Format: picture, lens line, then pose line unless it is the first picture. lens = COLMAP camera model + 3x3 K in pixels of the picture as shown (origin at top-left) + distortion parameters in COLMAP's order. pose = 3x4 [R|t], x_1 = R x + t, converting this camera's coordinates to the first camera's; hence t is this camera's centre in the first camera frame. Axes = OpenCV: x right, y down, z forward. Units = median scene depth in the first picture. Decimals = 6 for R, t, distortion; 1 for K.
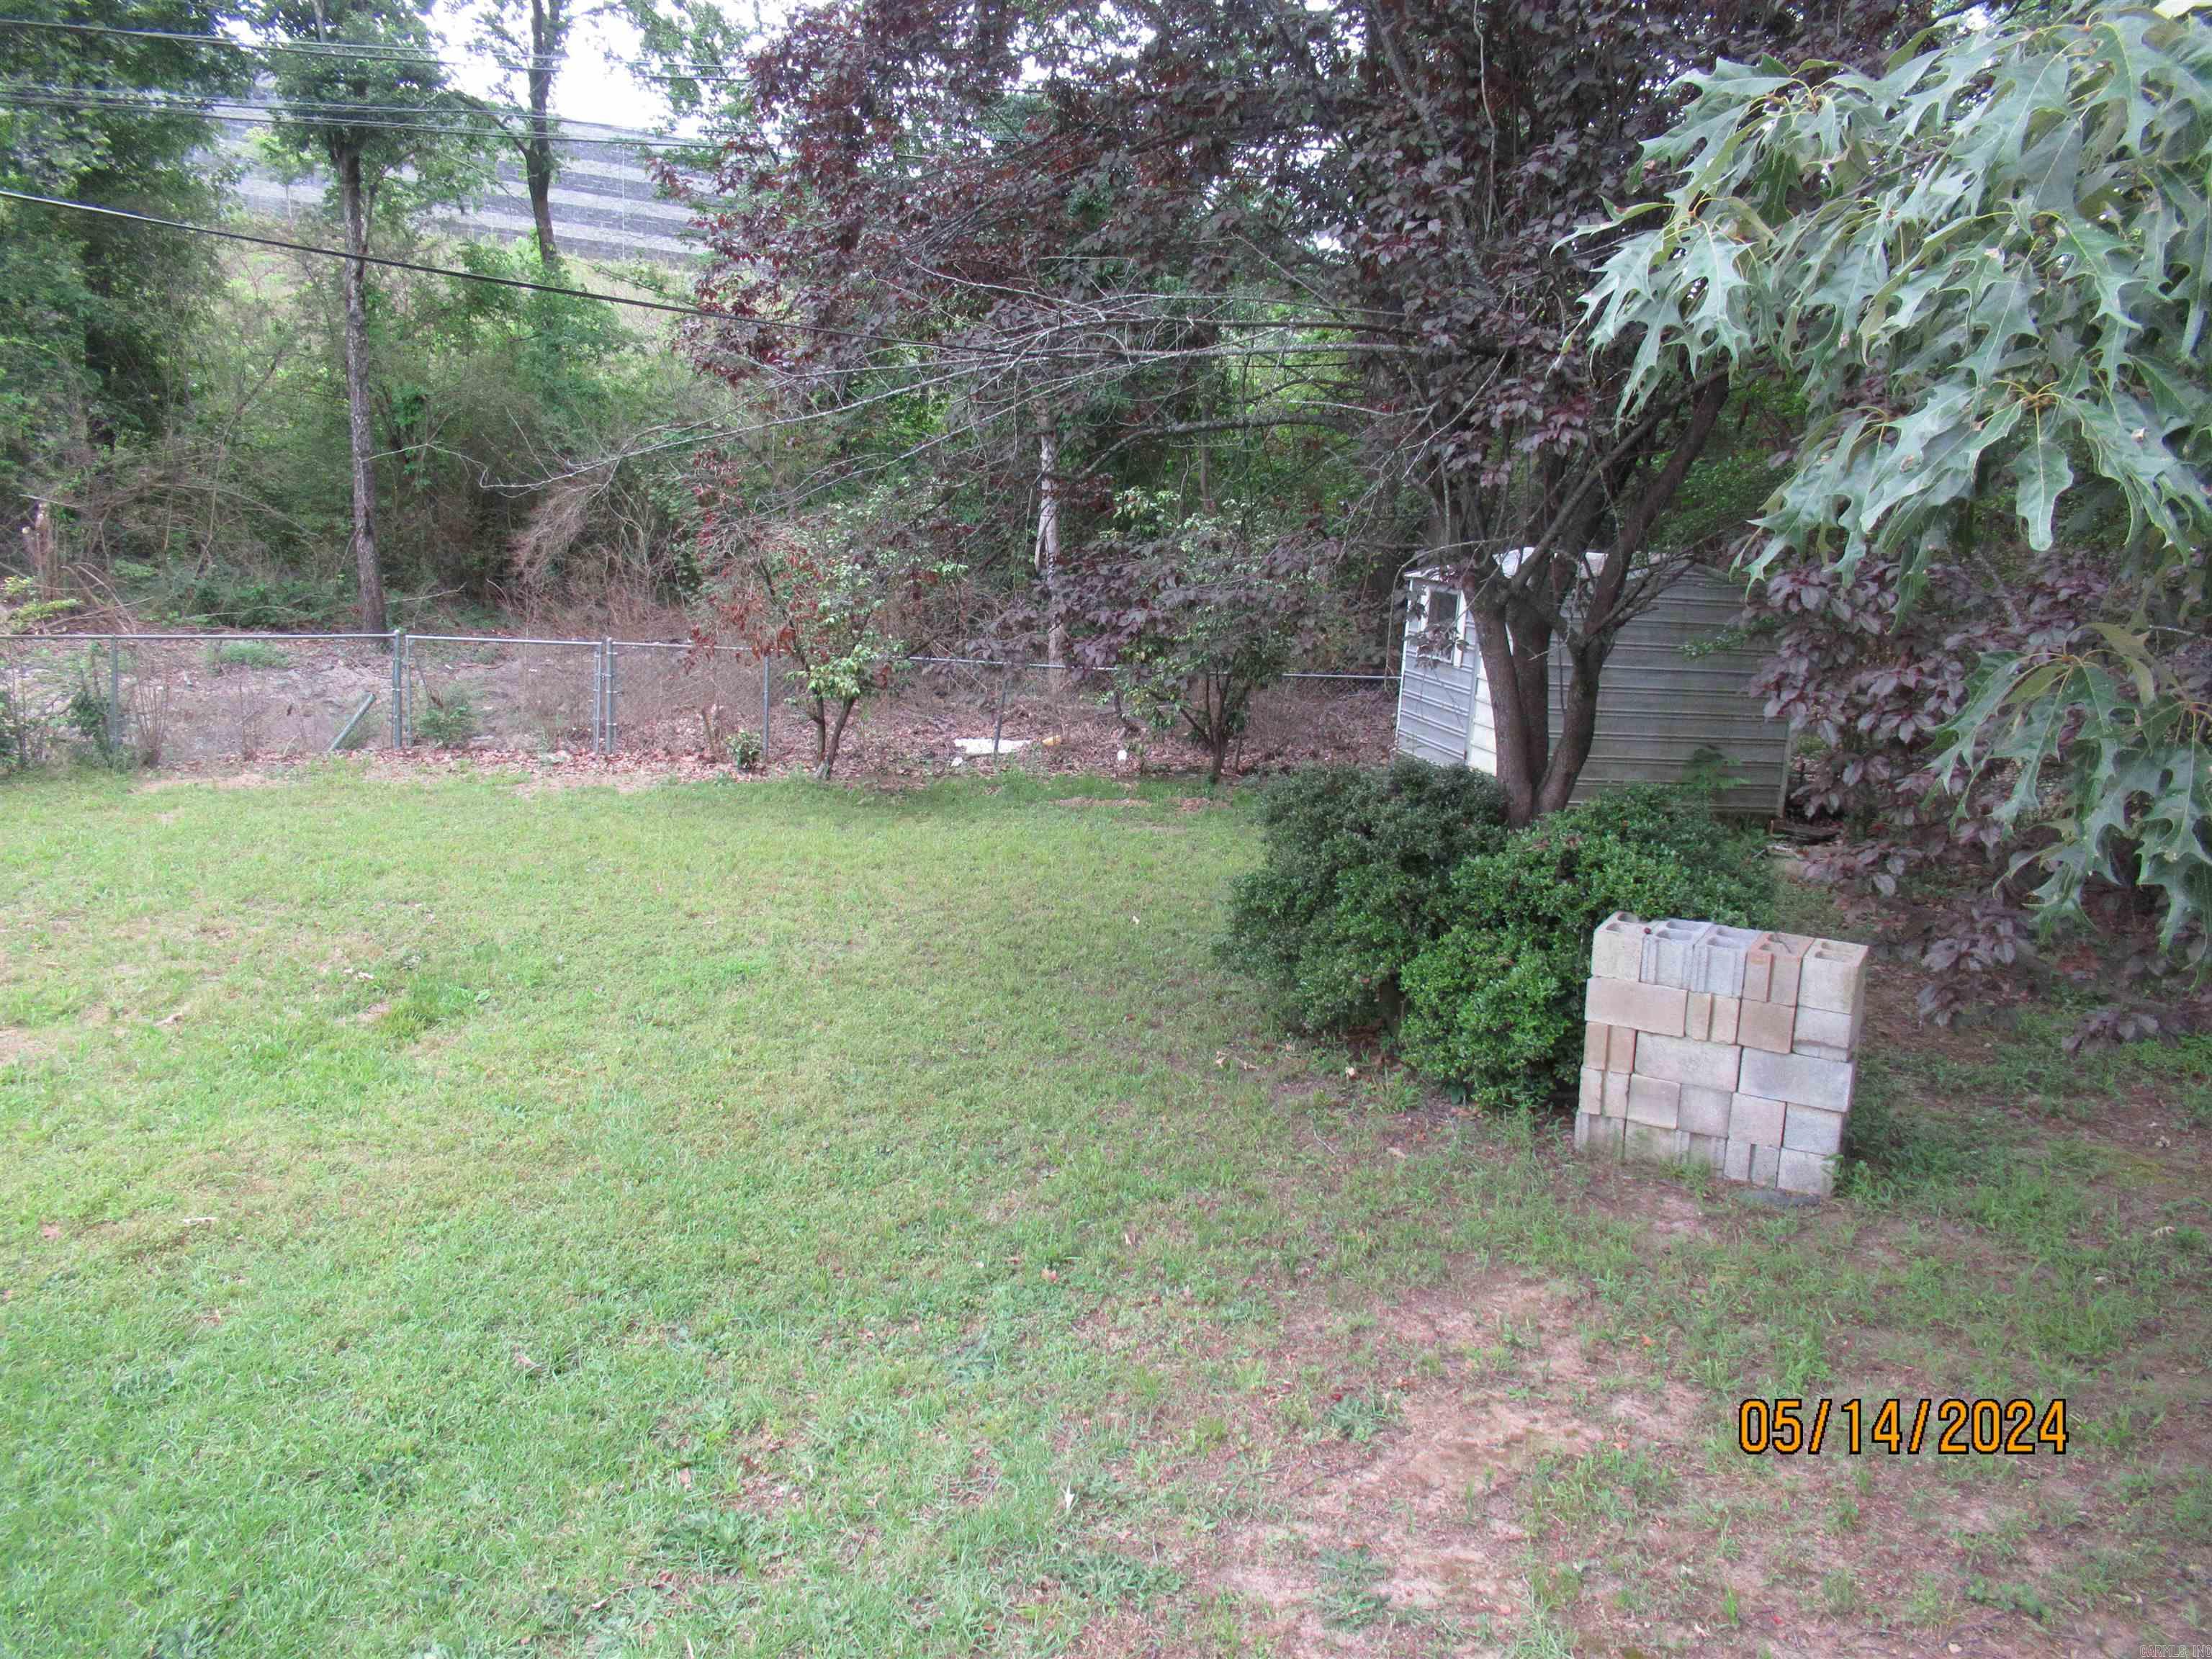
lens RADIAL K [[1638.9, 0, 1098.0], [0, 1638.9, 826.7], [0, 0, 1]] dist [-0.003936, 0.008763]
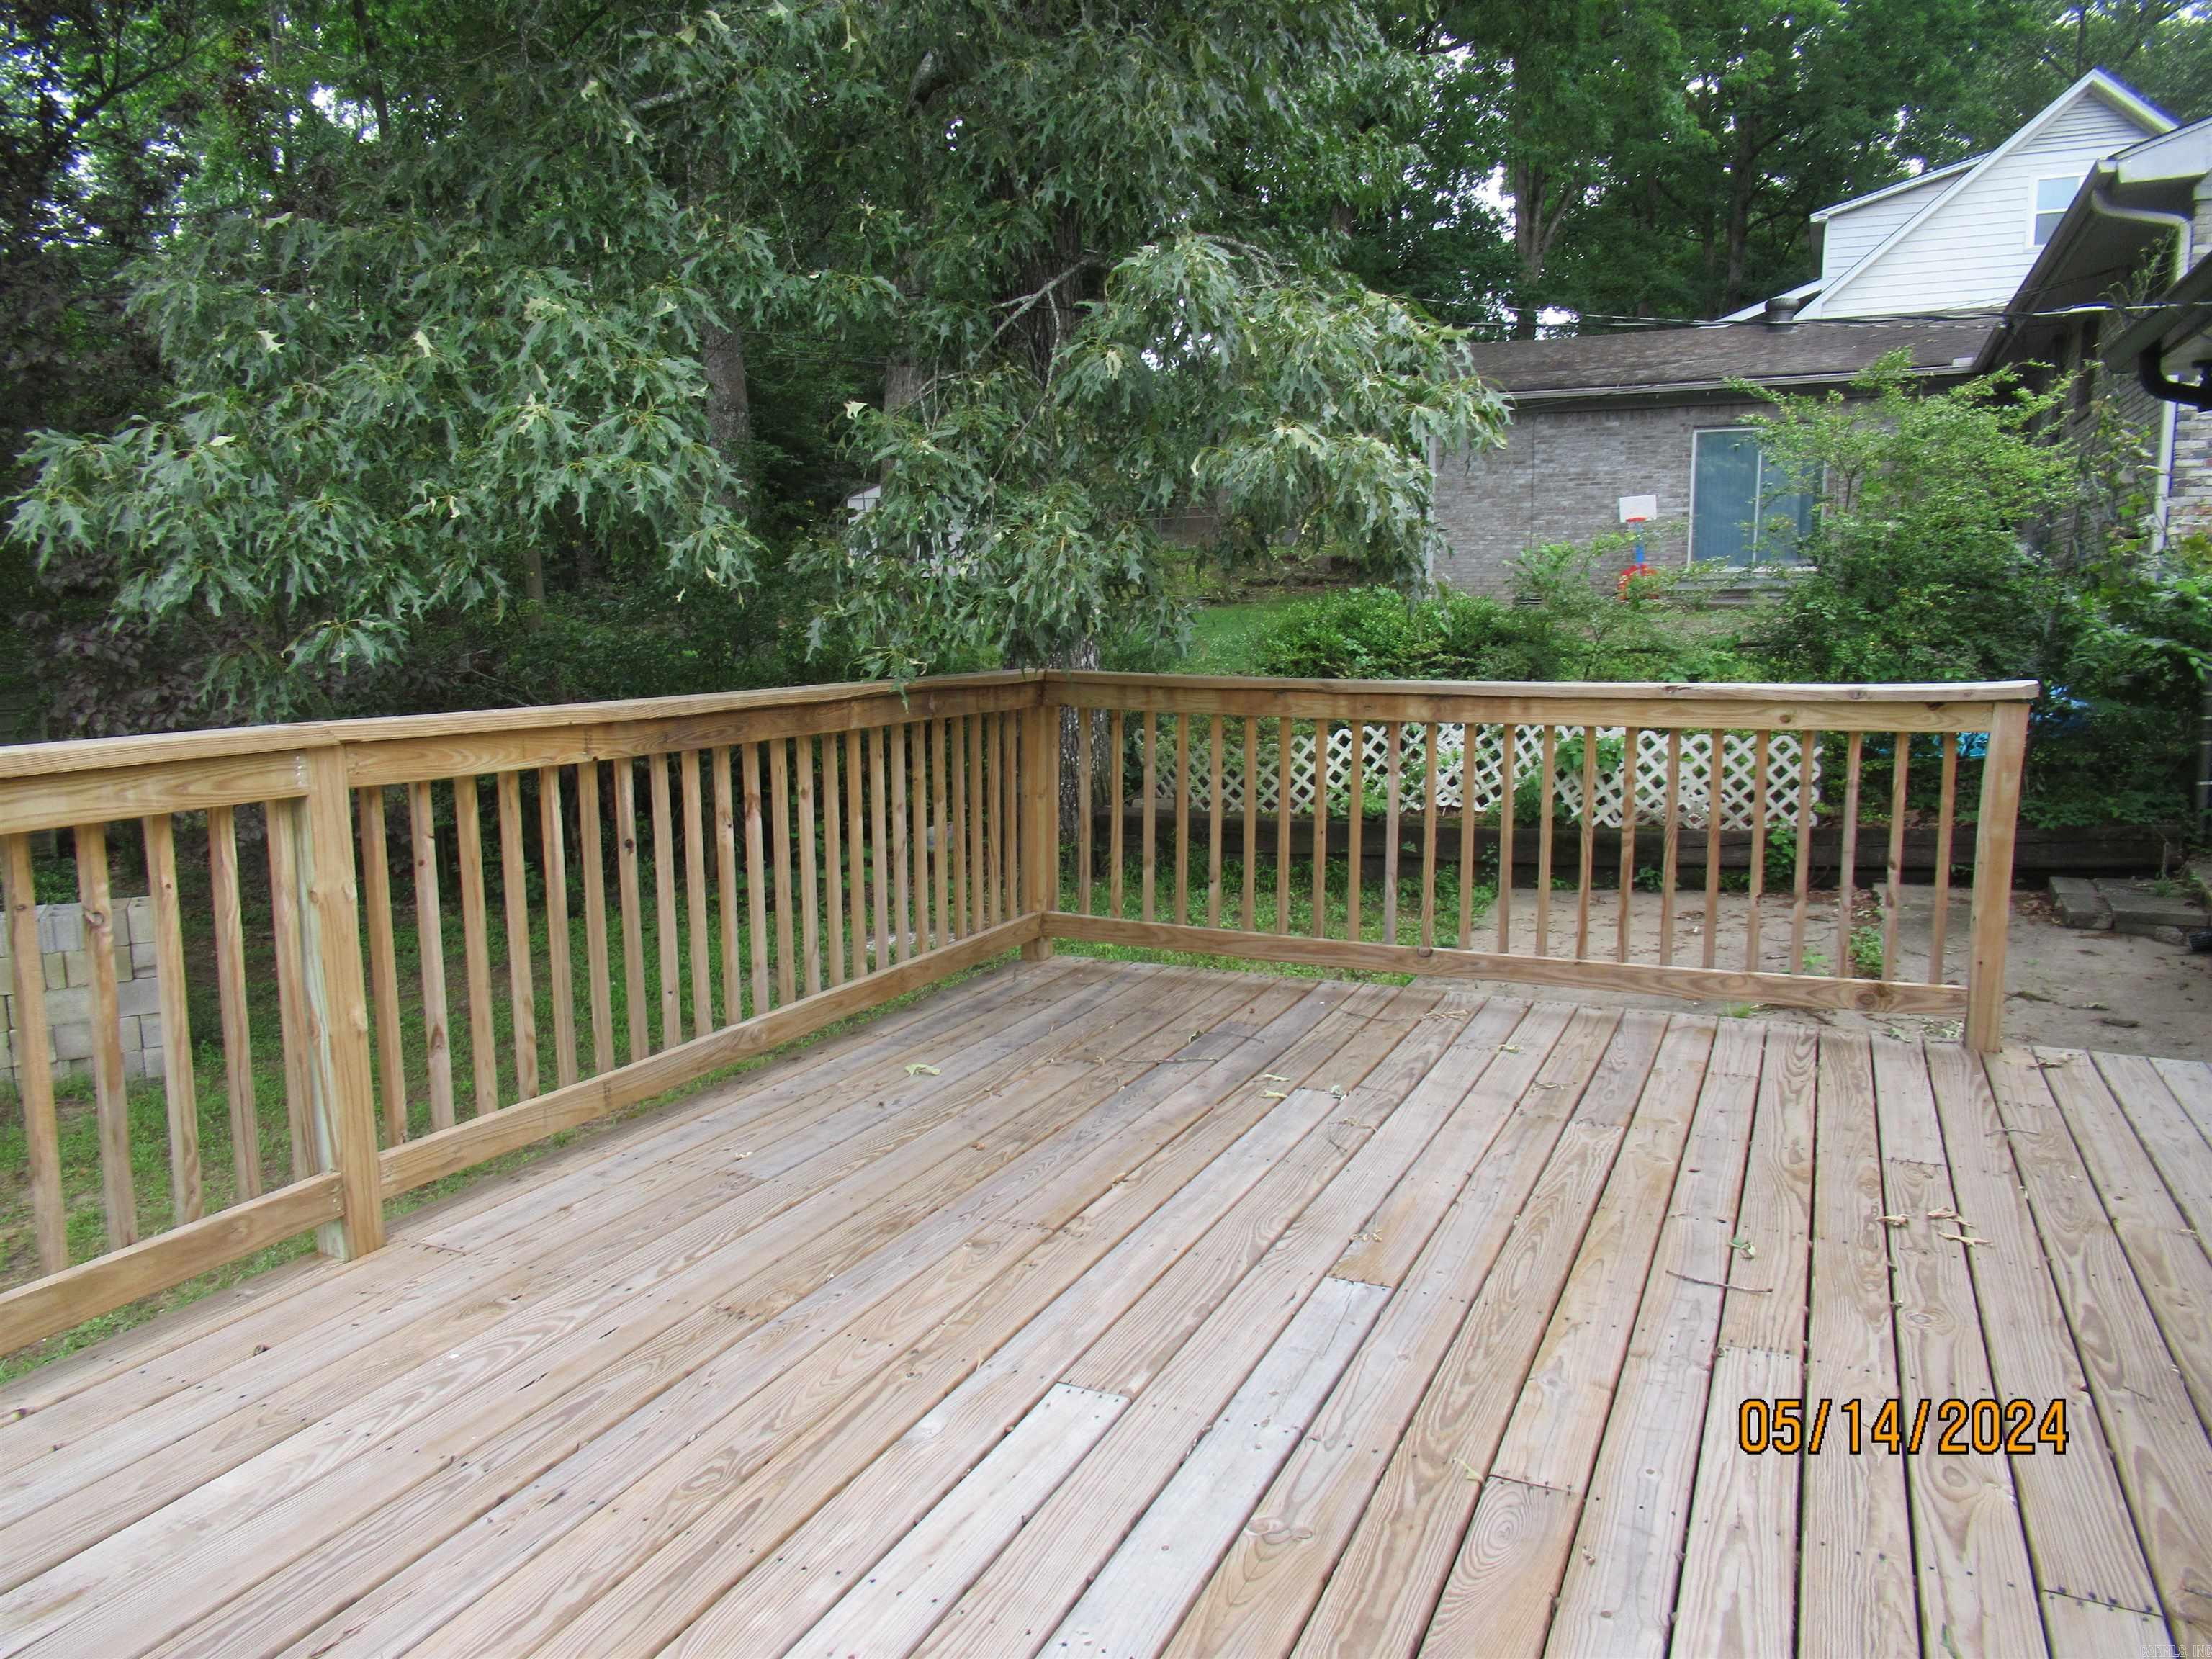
lens RADIAL K [[1638.9, 0, 1099.1], [0, 1638.9, 838.4], [0, 0, 1]] dist [-0.003936, 0.008763]
pose [[0.540410, -0.167729, 0.824515, -1.080056], [0.190156, 0.978923, 0.074506, 0.308697], [-0.819633, 0.116523, 0.560914, -1.930049]]
